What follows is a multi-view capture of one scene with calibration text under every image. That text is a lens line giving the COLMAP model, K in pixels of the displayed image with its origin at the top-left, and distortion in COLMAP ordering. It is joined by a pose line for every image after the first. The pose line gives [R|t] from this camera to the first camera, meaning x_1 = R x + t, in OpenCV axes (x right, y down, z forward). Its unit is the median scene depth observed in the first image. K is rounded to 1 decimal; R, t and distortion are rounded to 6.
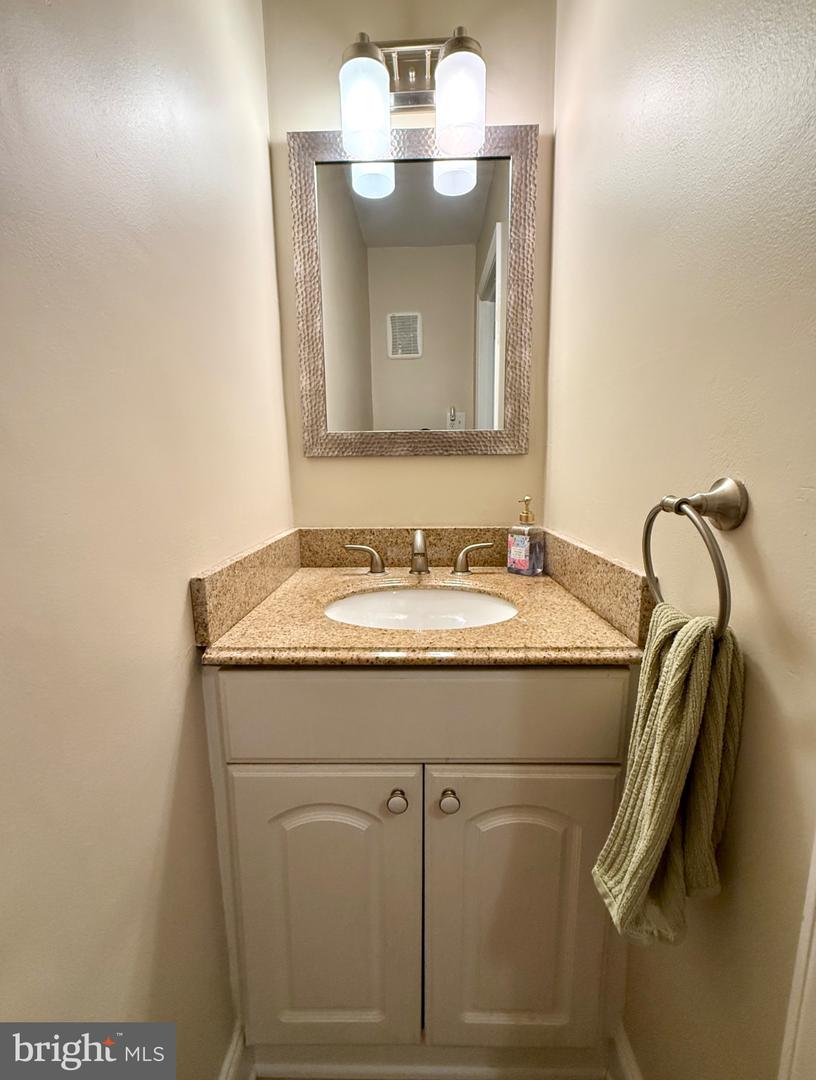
lens RADIAL K [[434.2, 0, 409.7], [0, 434.2, 537.2], [0, 0, 1]] dist [0.001097, 0.000008]
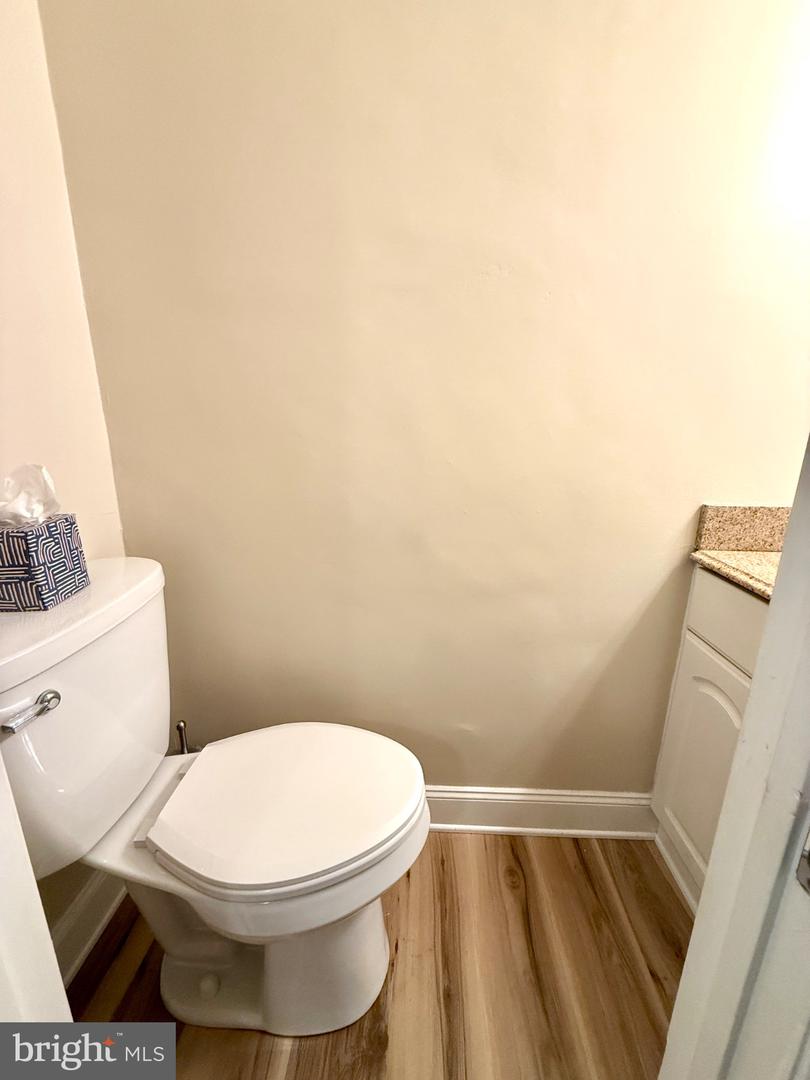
lens RADIAL K [[430.8, 0, 407.1], [0, 430.8, 537.1], [0, 0, 1]] dist [-0.001080, 0.000020]
pose [[-0.021151, 0.270282, -0.962549, 1.016164], [-0.165768, 0.948490, 0.269977, -0.034874], [0.985938, 0.165270, 0.024743, -0.074650]]
